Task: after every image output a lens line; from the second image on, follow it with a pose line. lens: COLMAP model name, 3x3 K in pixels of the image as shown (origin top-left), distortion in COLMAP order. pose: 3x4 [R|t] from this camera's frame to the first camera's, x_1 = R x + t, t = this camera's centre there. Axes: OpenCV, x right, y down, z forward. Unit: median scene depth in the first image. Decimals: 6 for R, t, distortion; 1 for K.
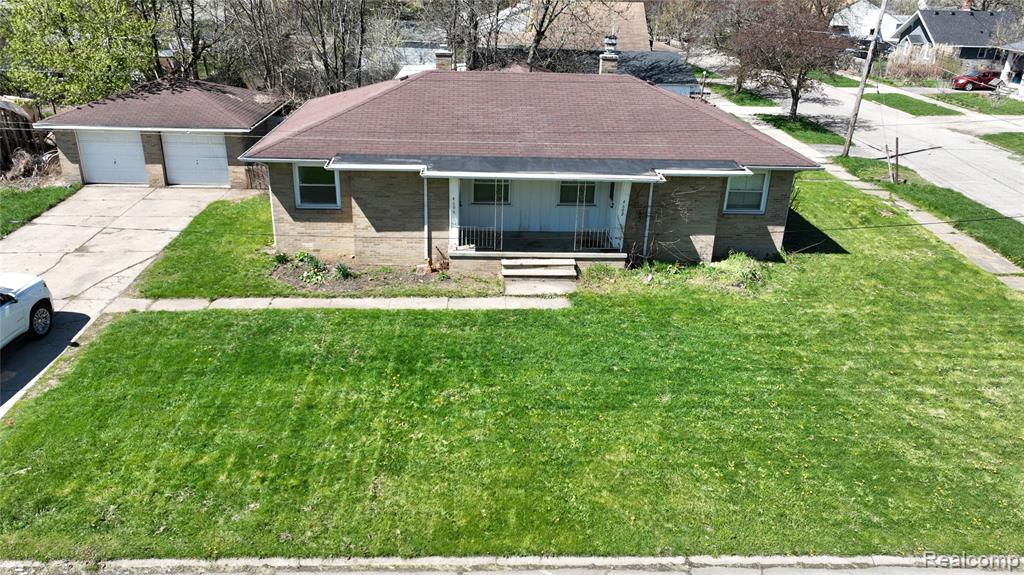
lens RADIAL K [[746.9, 0, 512.0], [0, 746.9, 287.5], [0, 0, 1]] dist [-0.000408, 0.003434]
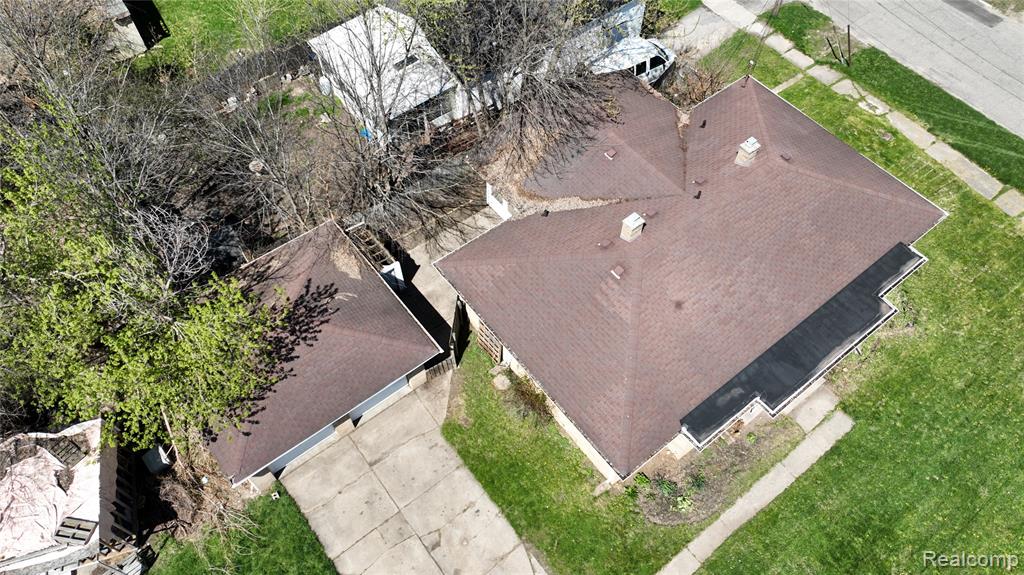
lens RADIAL K [[718.1, 0, 512.0], [0, 718.1, 287.5], [0, 0, 1]] dist [-0.004646, 0.002949]
pose [[0.821978, -0.487547, 0.294364, -0.681565], [0.242514, 0.767299, 0.593665, -1.062874], [-0.515305, -0.416592, 0.748940, 0.434051]]
